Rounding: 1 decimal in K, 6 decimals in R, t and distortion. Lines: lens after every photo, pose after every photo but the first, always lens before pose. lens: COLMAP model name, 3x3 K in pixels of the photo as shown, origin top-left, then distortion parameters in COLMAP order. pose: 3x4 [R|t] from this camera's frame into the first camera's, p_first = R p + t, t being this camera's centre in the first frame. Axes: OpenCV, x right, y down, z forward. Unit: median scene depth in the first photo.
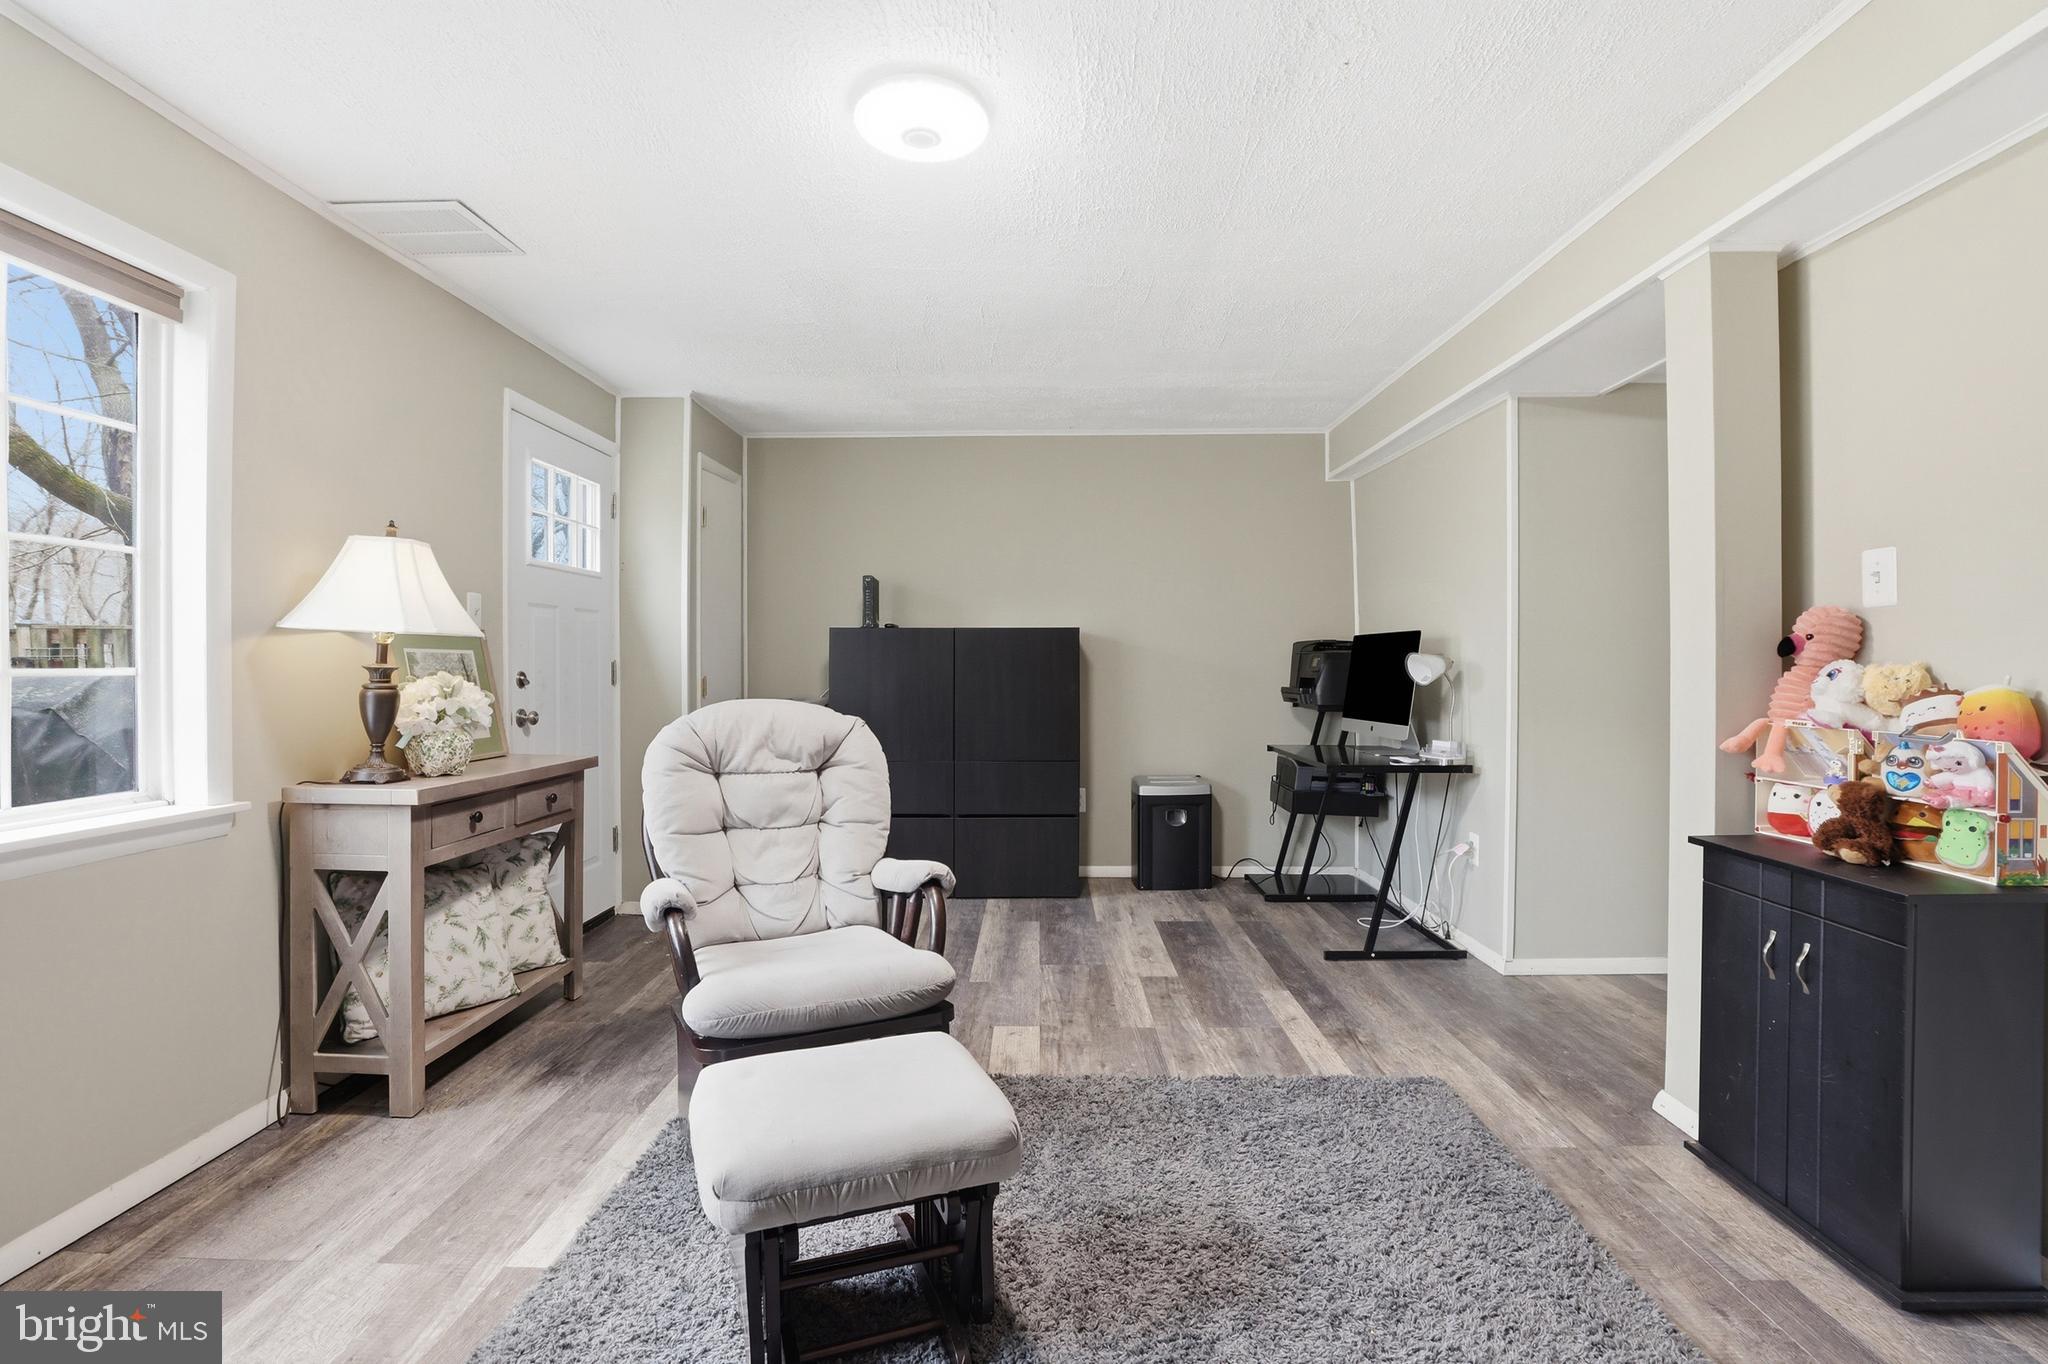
lens RADIAL K [[936.4, 0, 1024.4], [0, 936.4, 677.0], [0, 0, 1]] dist [-0.045106, 0.013365]
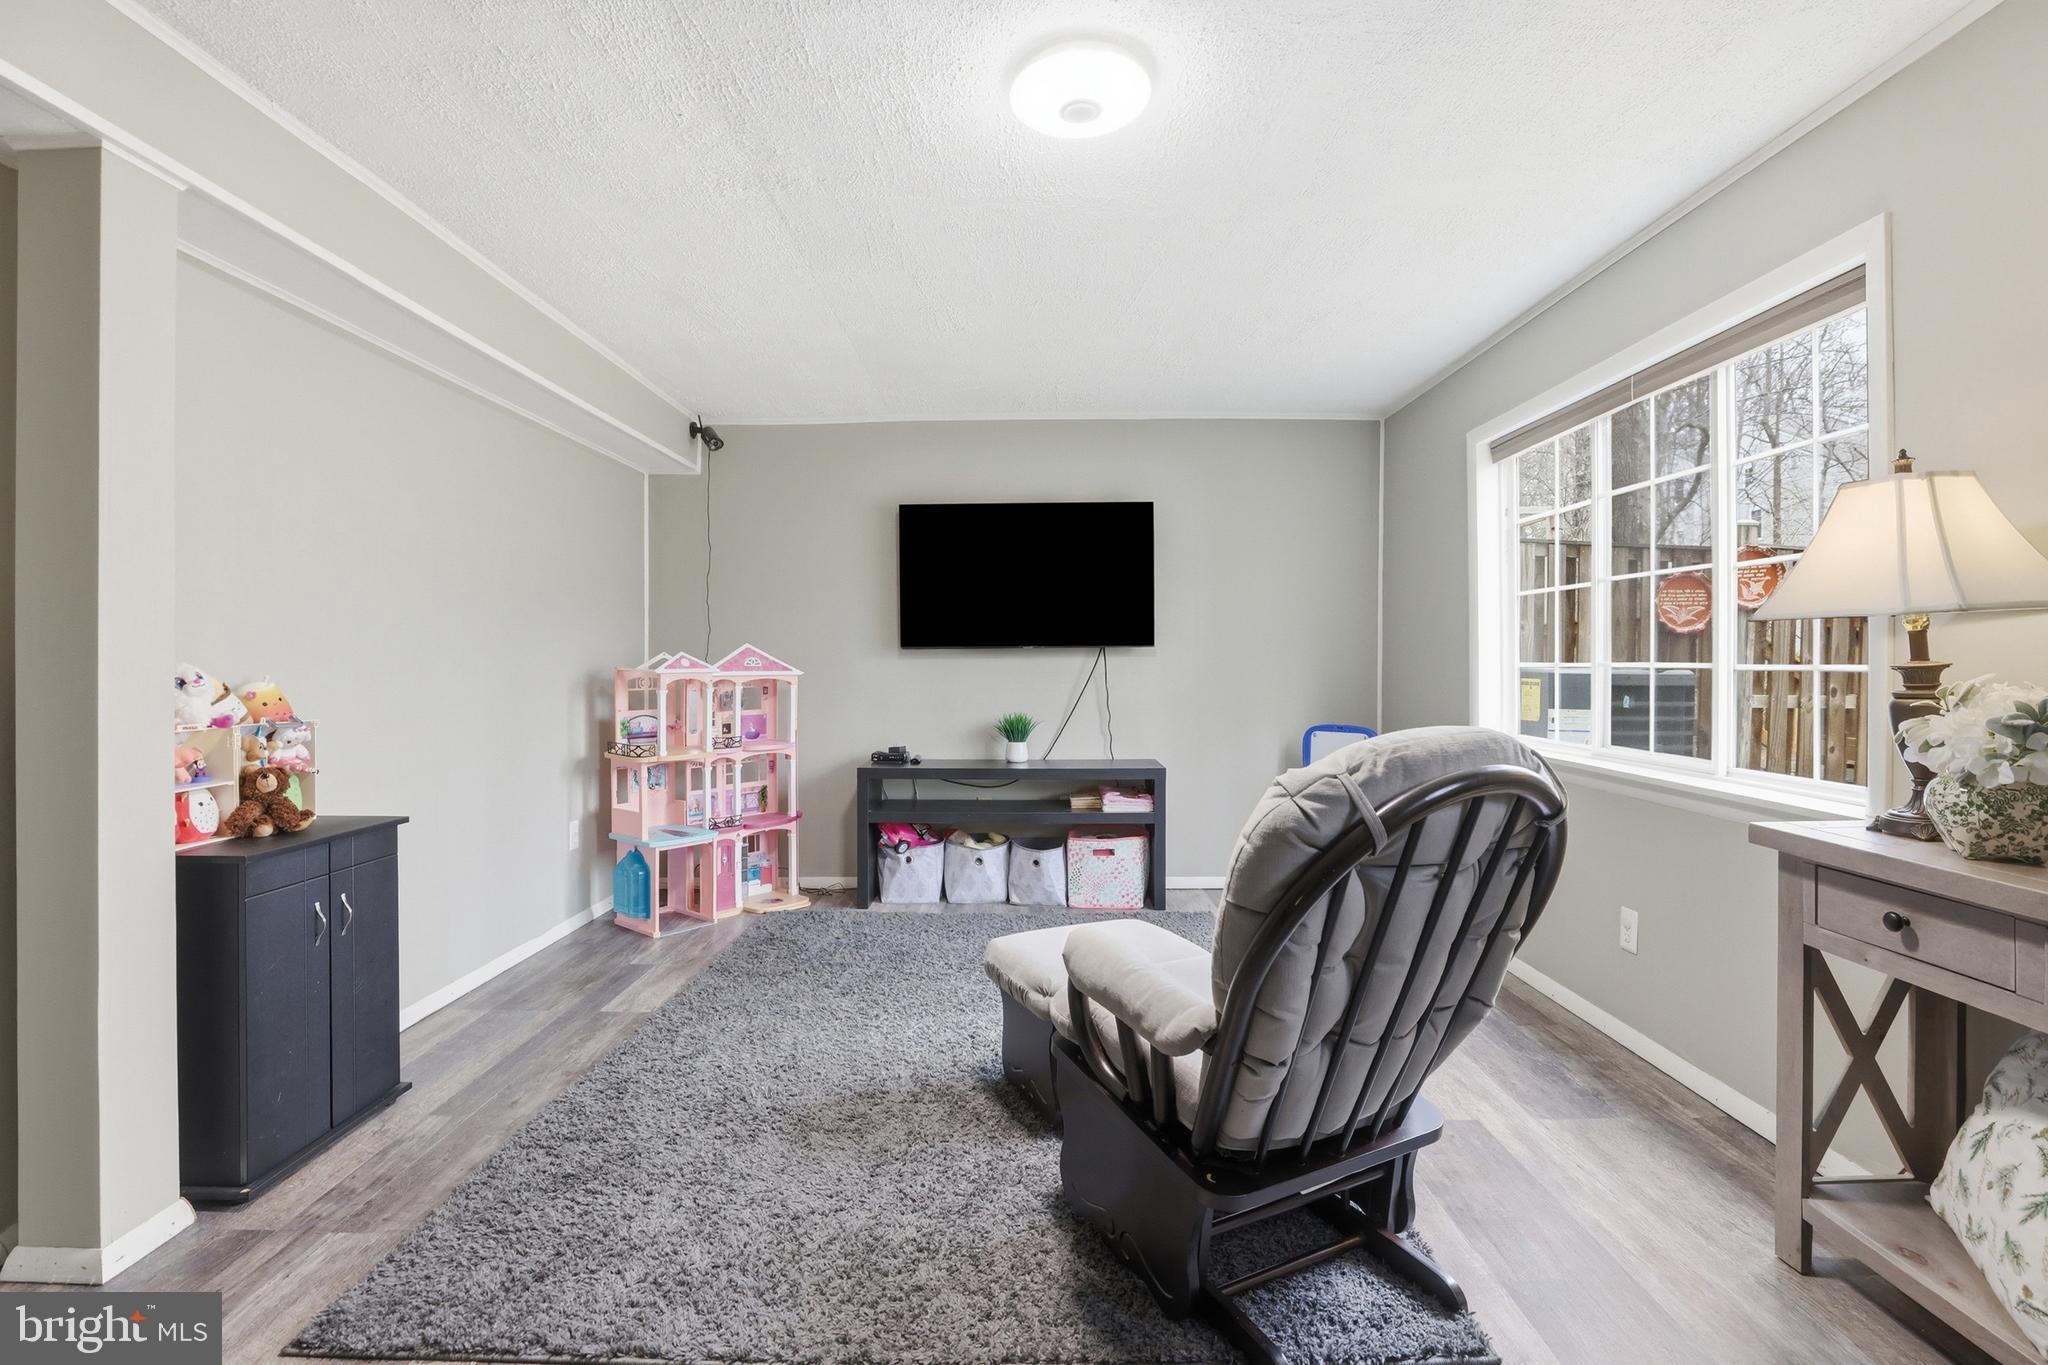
lens RADIAL K [[950.5, 0, 1020.3], [0, 950.5, 671.1], [0, 0, 1]] dist [-0.045890, 0.013823]
pose [[-0.999920, 0.002721, -0.012366, -0.026829], [0.002454, 0.999765, 0.021549, -0.022441], [0.012422, 0.021517, -0.999691, 1.620868]]
